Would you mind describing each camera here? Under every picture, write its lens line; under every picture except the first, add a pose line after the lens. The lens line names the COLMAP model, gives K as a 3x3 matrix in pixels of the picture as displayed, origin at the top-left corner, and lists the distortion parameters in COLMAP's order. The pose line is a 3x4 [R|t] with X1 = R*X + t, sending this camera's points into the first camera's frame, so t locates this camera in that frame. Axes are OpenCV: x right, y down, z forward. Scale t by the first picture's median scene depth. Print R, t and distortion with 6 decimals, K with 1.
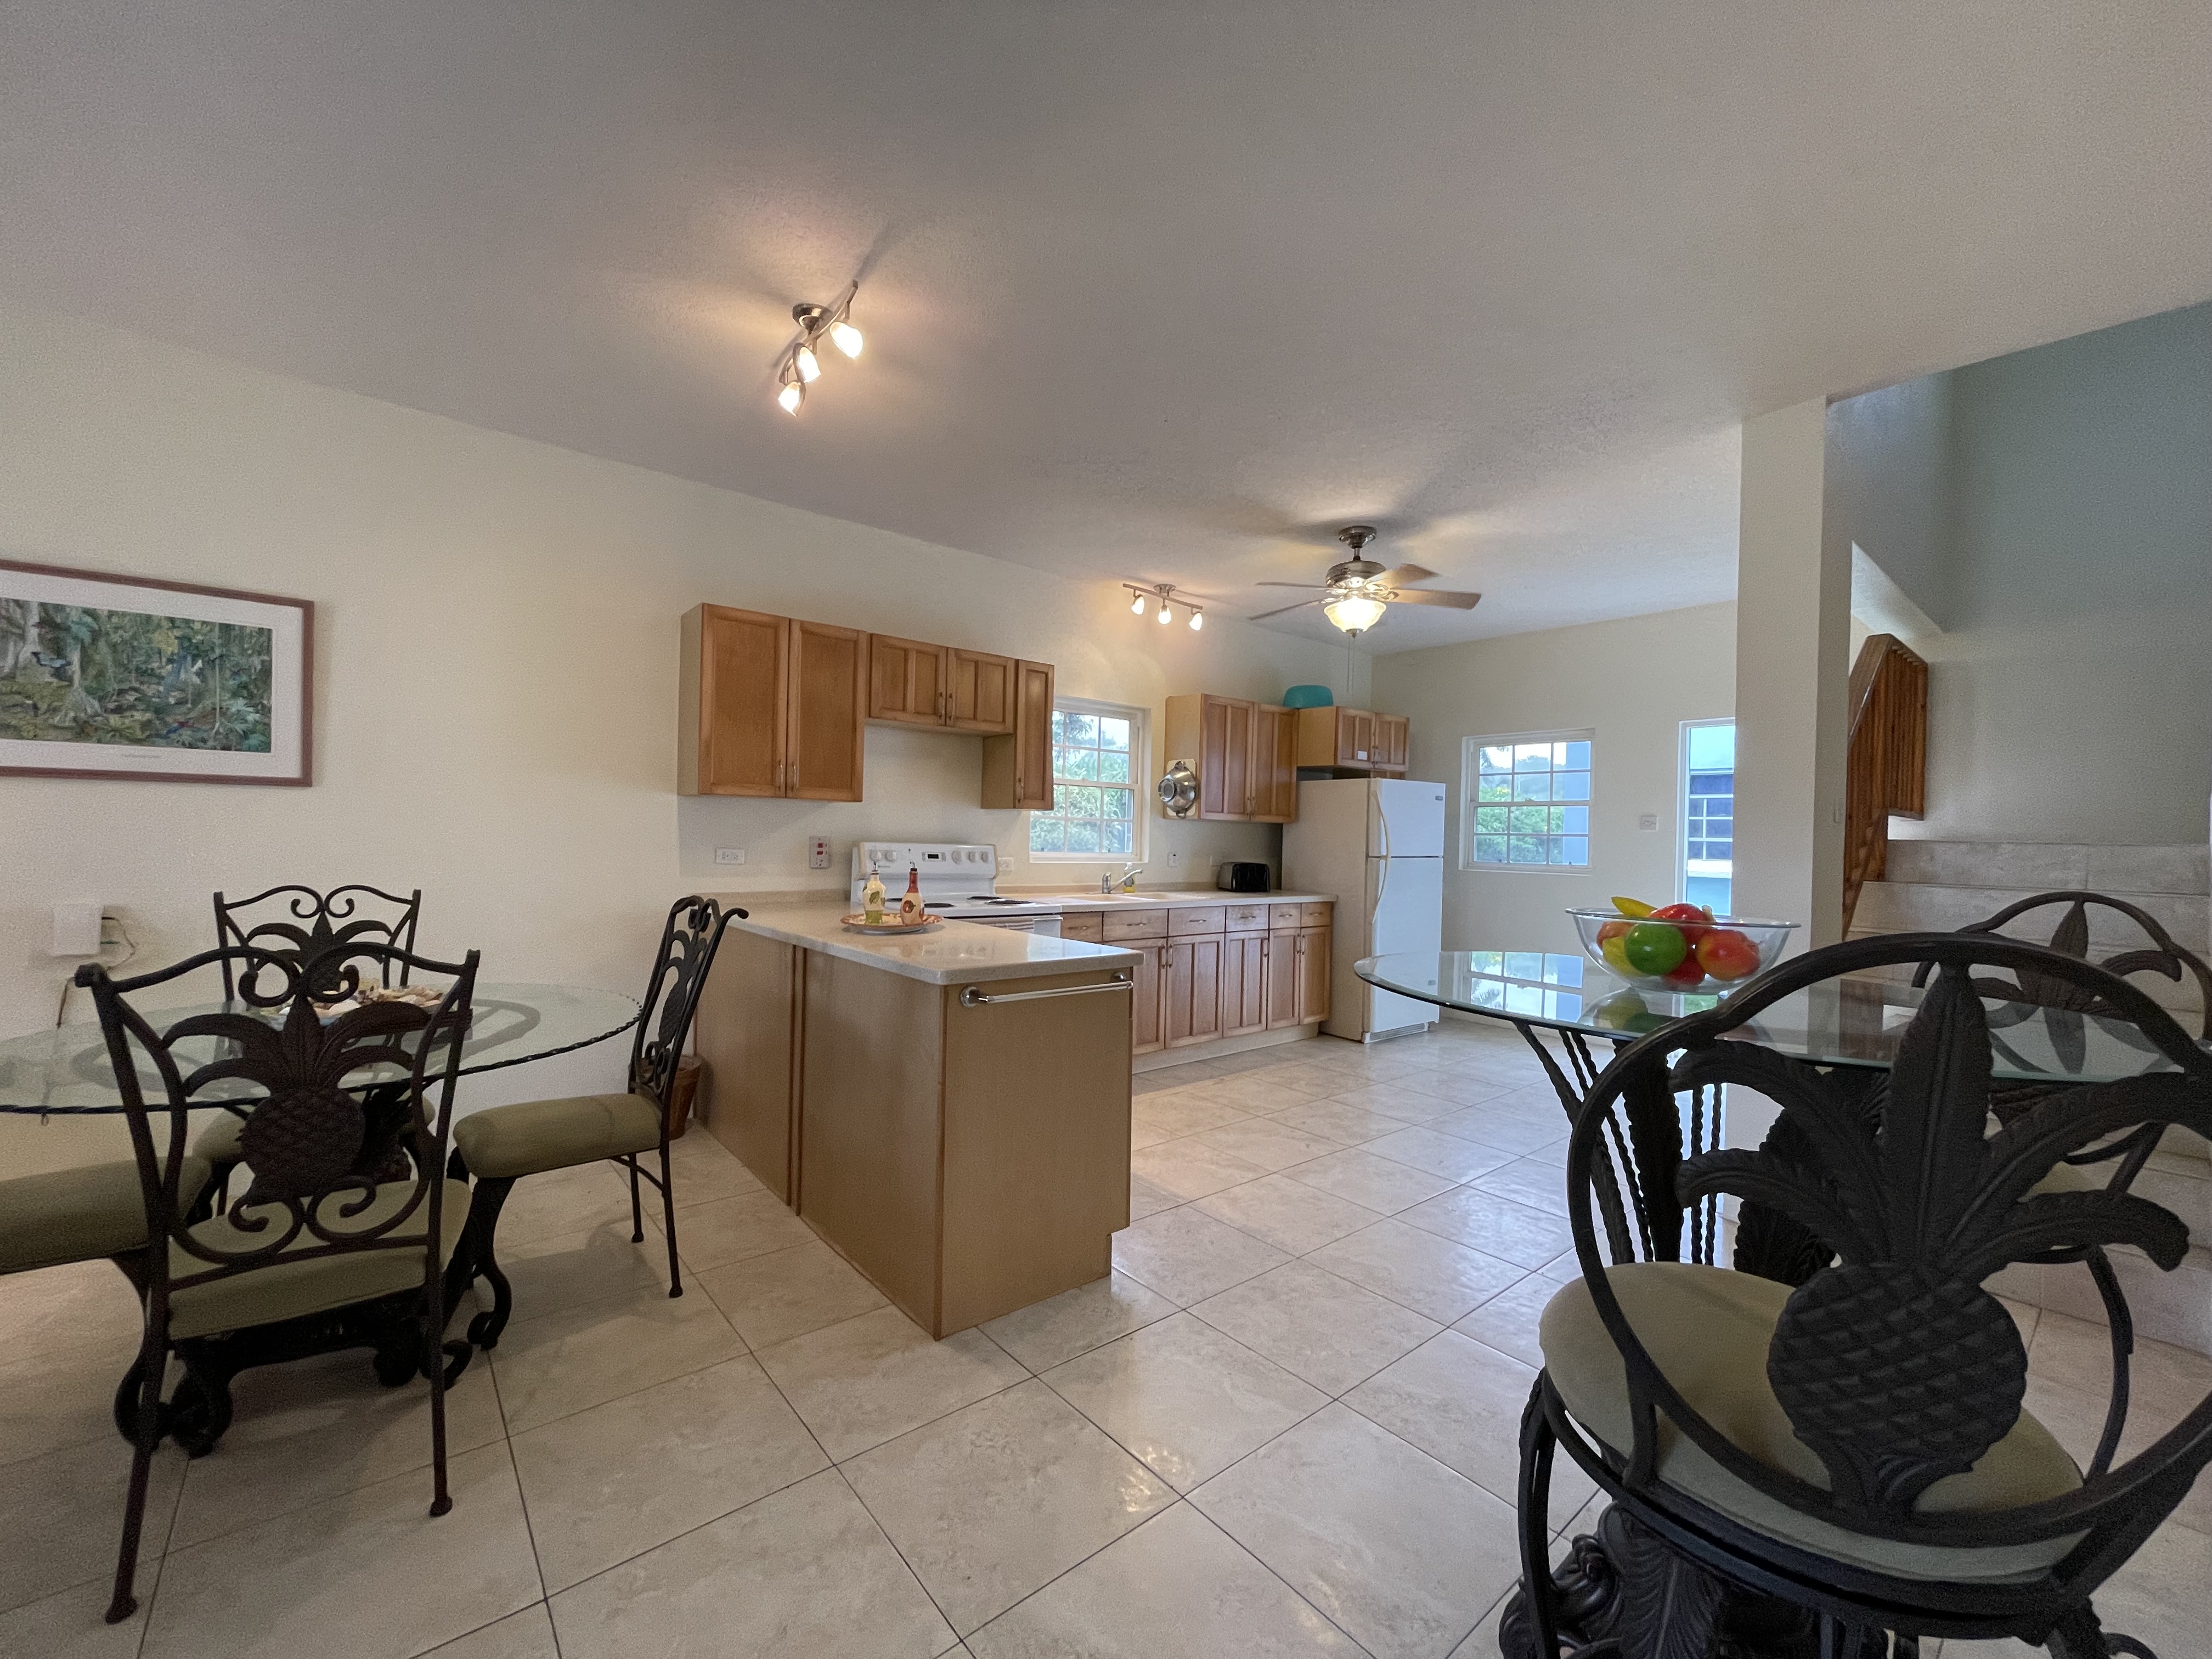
lens RADIAL K [[891.4, 0, 1108.4], [0, 891.4, 833.9], [0, 0, 1]] dist [-0.002364, -0.000068]
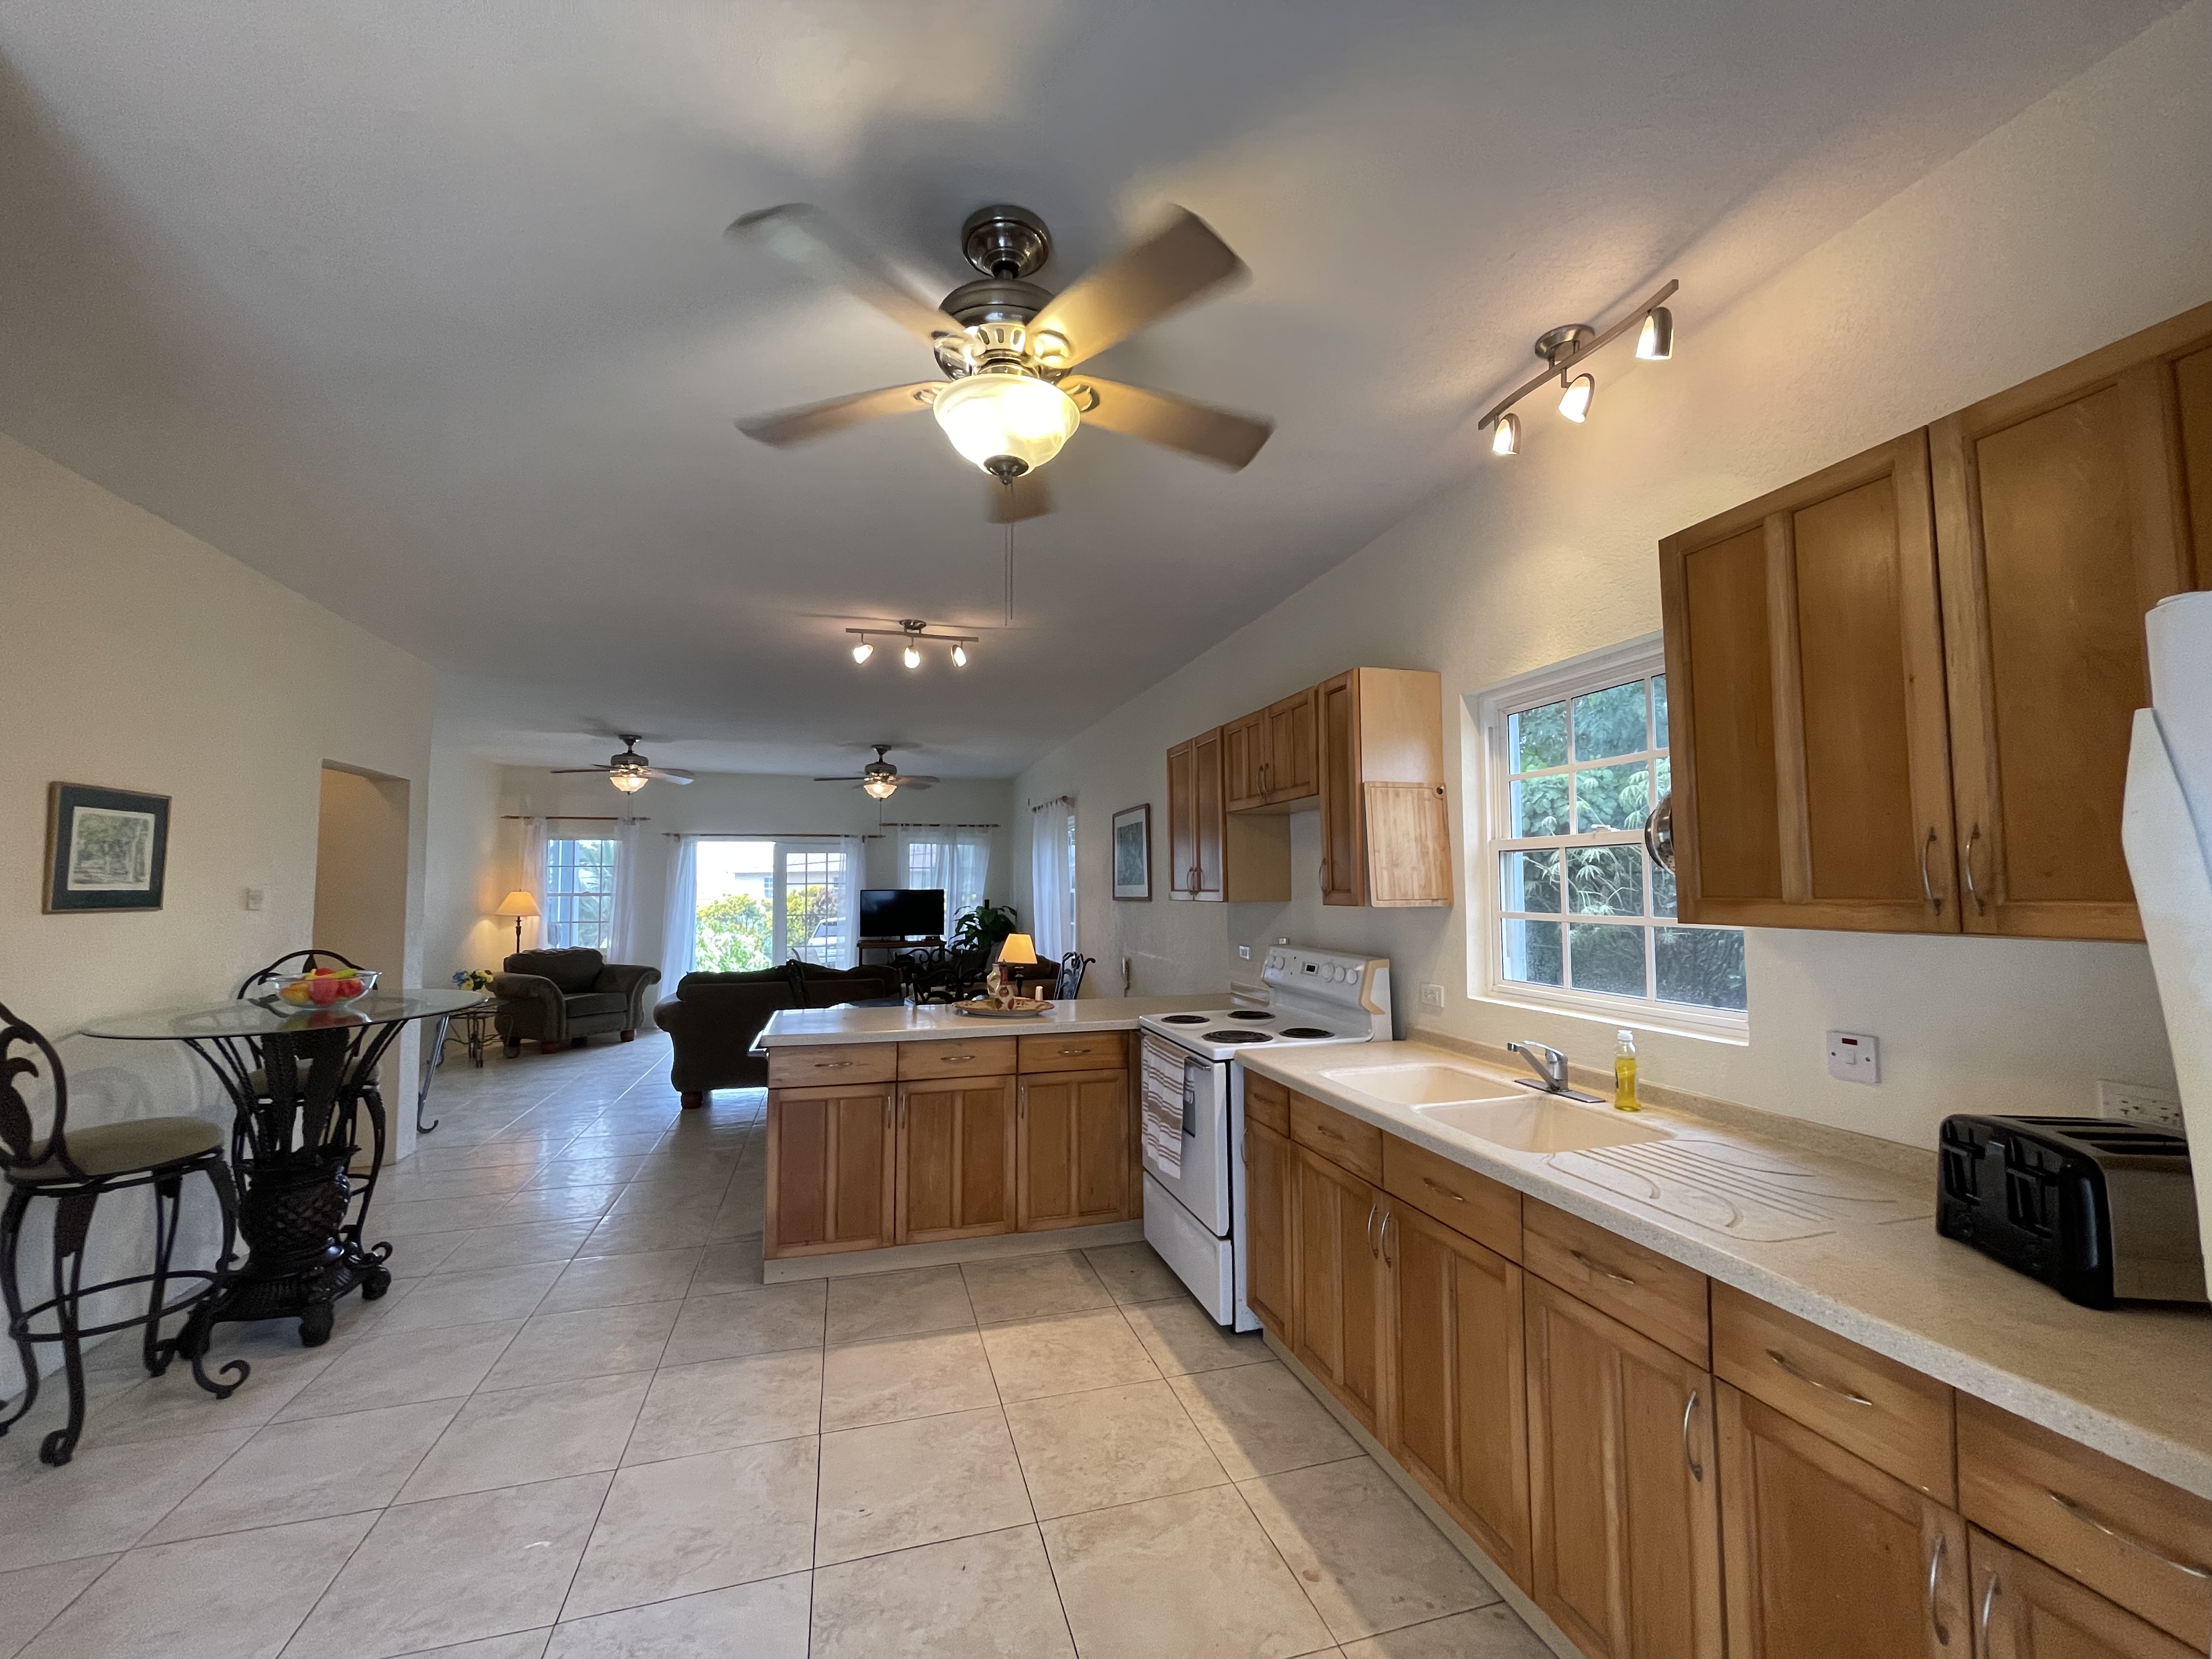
lens RADIAL K [[891.4, 0, 1105.6], [0, 891.4, 848.7], [0, 0, 1]] dist [-0.002364, -0.000068]
pose [[-0.404685, -0.060511, -0.912452, 0.639454], [-0.002669, 0.997882, -0.064992, -0.030433], [0.914452, -0.023866, -0.403990, 1.254864]]
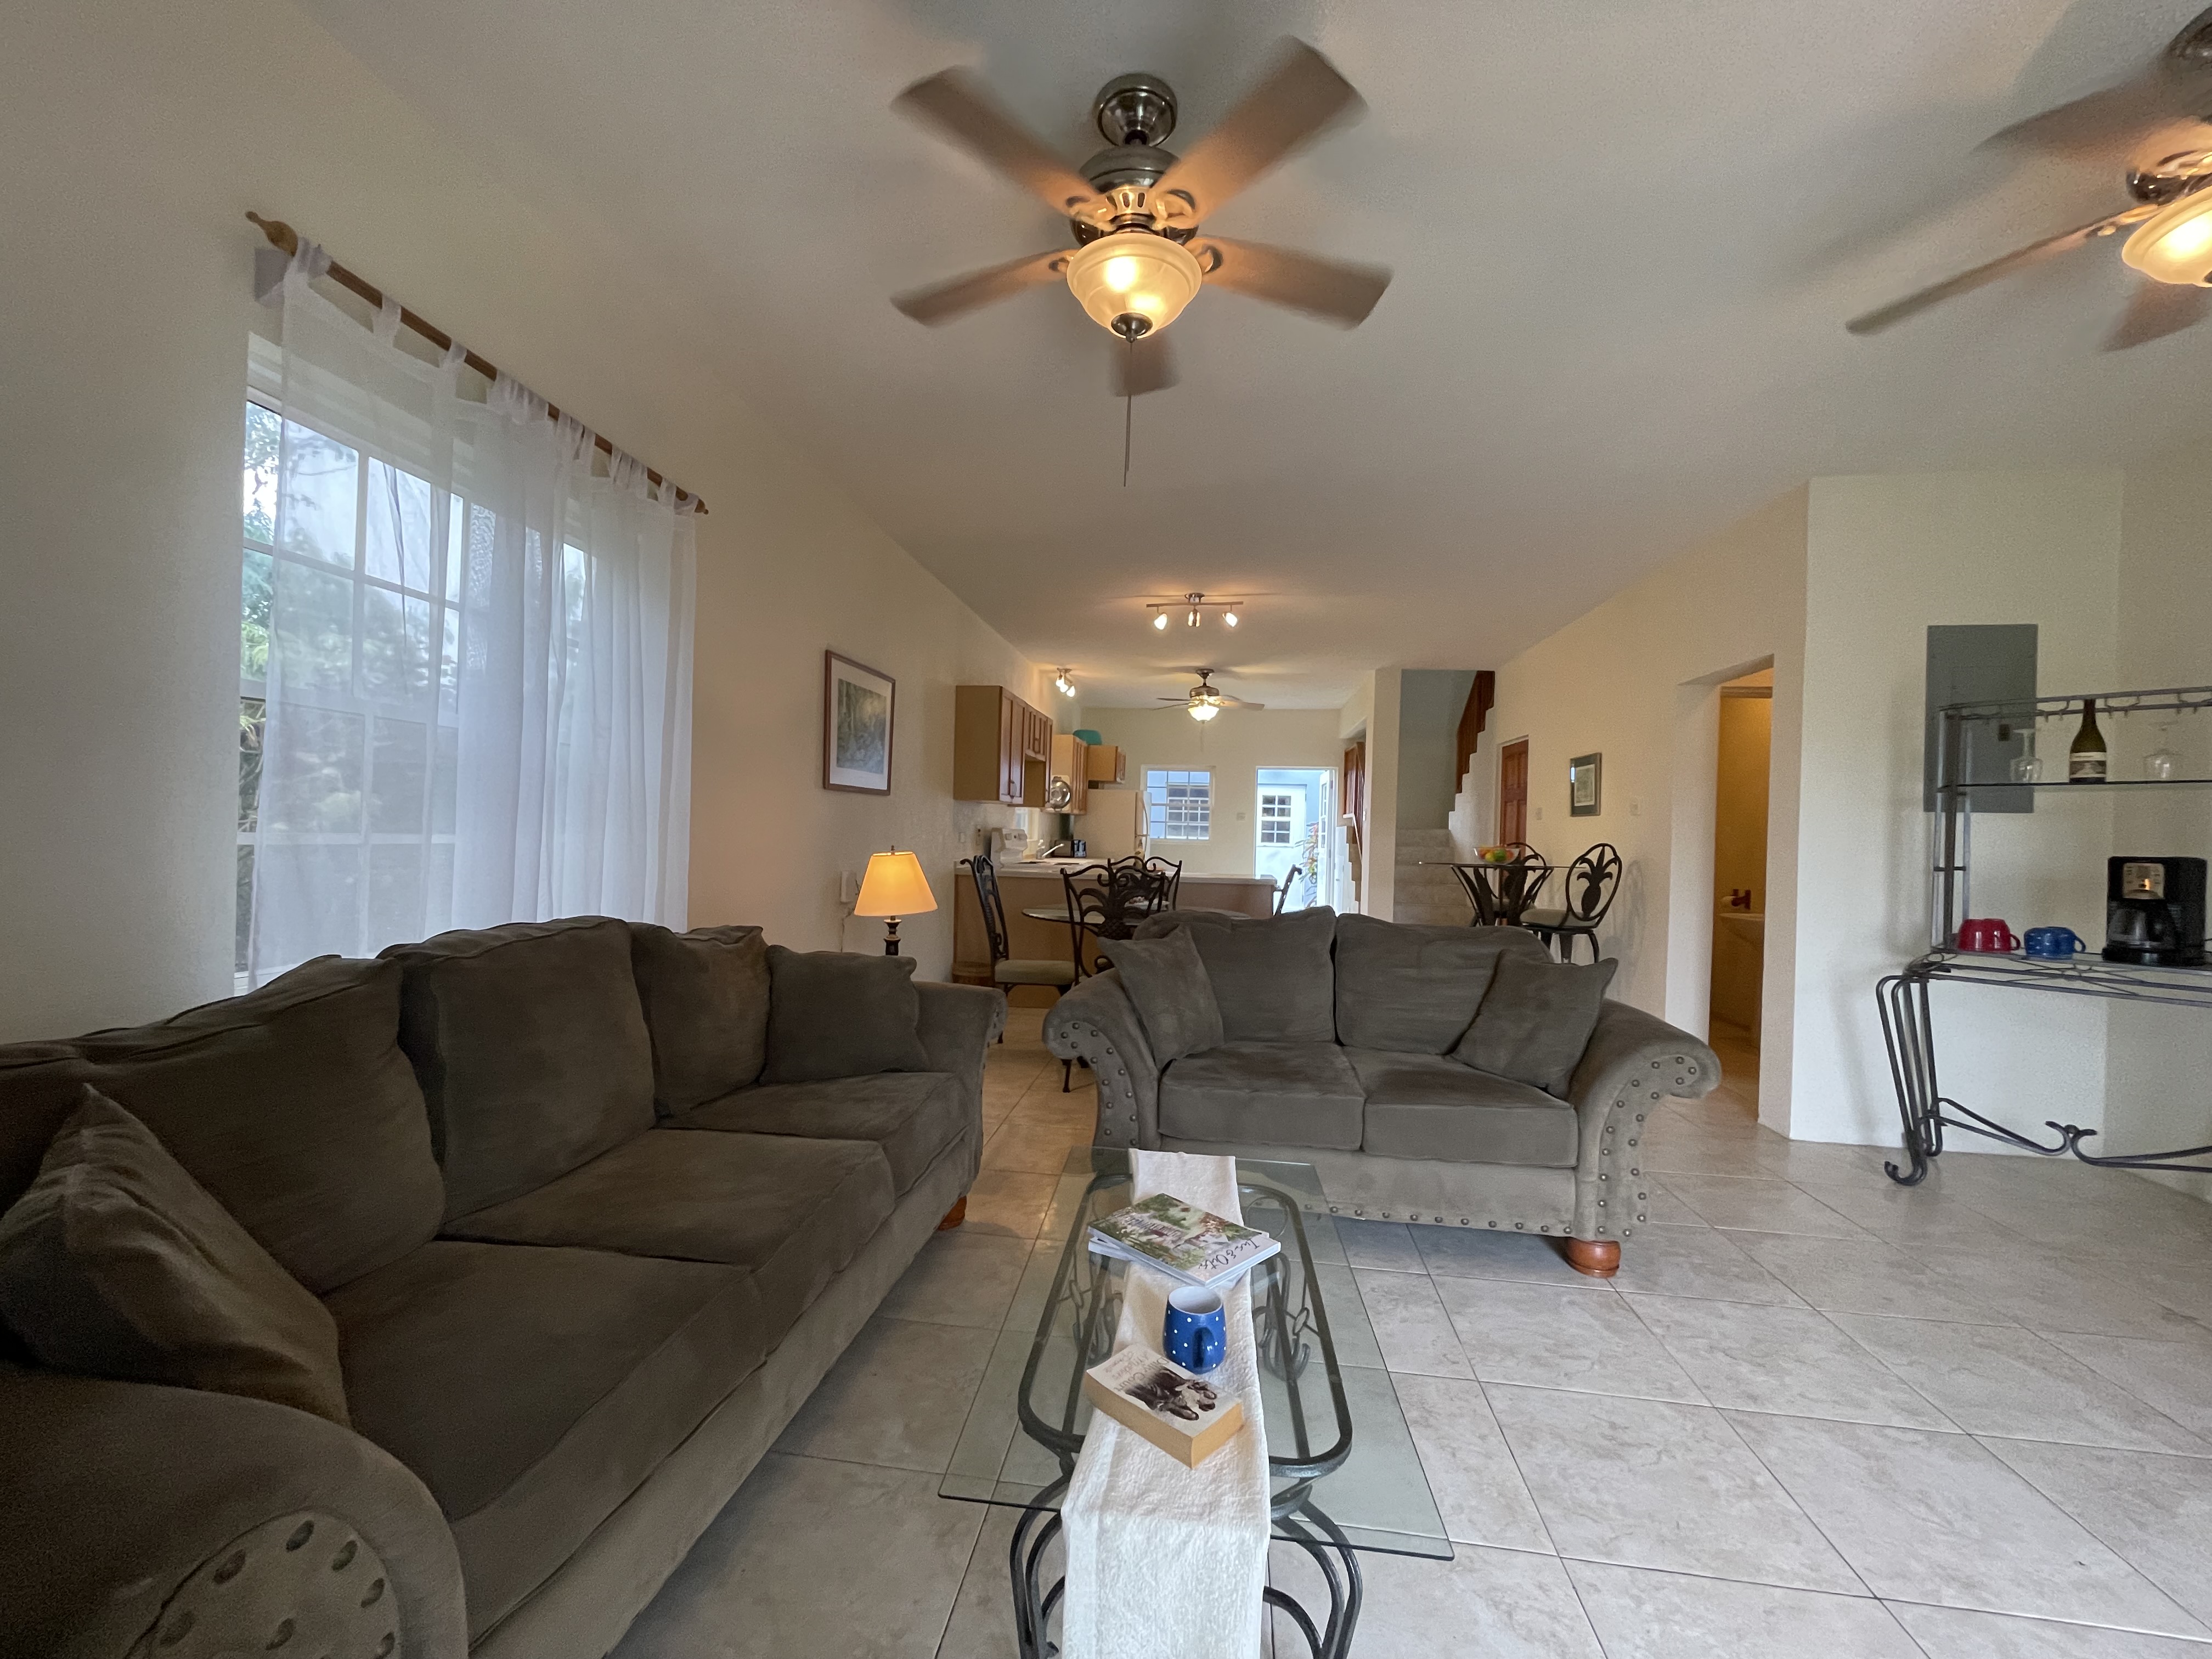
lens RADIAL K [[891.4, 0, 1101.3], [0, 891.4, 838.7], [0, 0, 1]] dist [-0.002364, -0.000068]
pose [[0.742884, -0.008807, 0.669362, -1.262088], [-0.009866, 0.999661, 0.024102, -0.014377], [-0.669348, -0.024509, 0.742545, -0.325388]]
